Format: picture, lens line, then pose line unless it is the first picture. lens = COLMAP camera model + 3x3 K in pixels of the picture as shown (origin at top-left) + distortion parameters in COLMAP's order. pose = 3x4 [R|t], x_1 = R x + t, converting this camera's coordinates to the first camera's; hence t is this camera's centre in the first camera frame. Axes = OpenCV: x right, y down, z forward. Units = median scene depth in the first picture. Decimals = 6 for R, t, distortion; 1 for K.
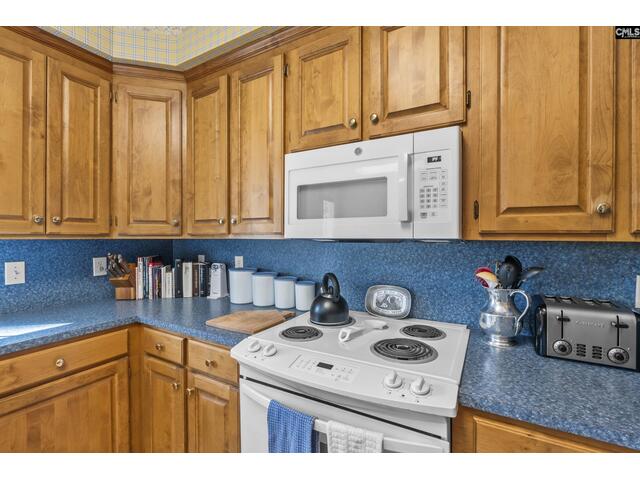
lens RADIAL K [[294.5, 0, 324.7], [0, 294.5, 237.7], [0, 0, 1]] dist [-0.001160, -0.000537]
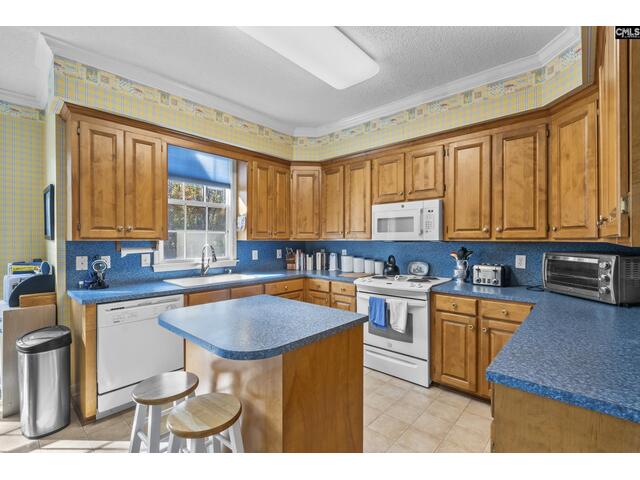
lens RADIAL K [[294.5, 0, 324.7], [0, 294.5, 237.7], [0, 0, 1]] dist [-0.001160, -0.000537]
pose [[0.978055, -0.000372, -0.208349, -0.011701], [-0.002337, 0.999916, -0.012756, 0.011576], [0.208336, 0.012963, 0.977971, -1.341095]]
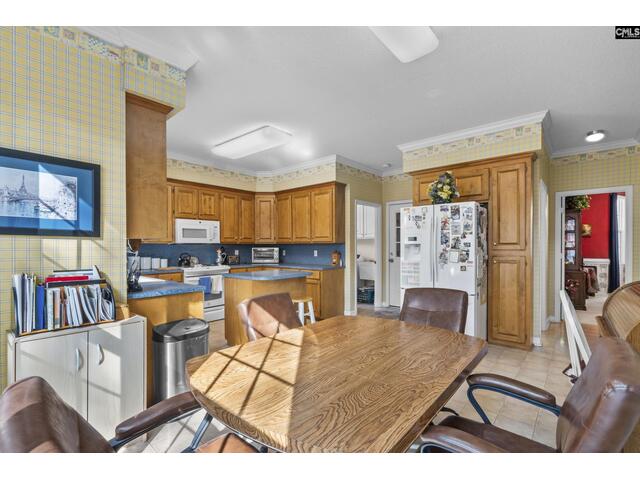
lens RADIAL K [[294.5, 0, 324.7], [0, 294.5, 237.7], [0, 0, 1]] dist [-0.001160, -0.000537]
pose [[0.197242, 0.025255, 0.980029, -3.000494], [0.004915, 0.999630, -0.026749, 0.038872], [-0.980342, 0.010093, 0.197045, -1.294729]]
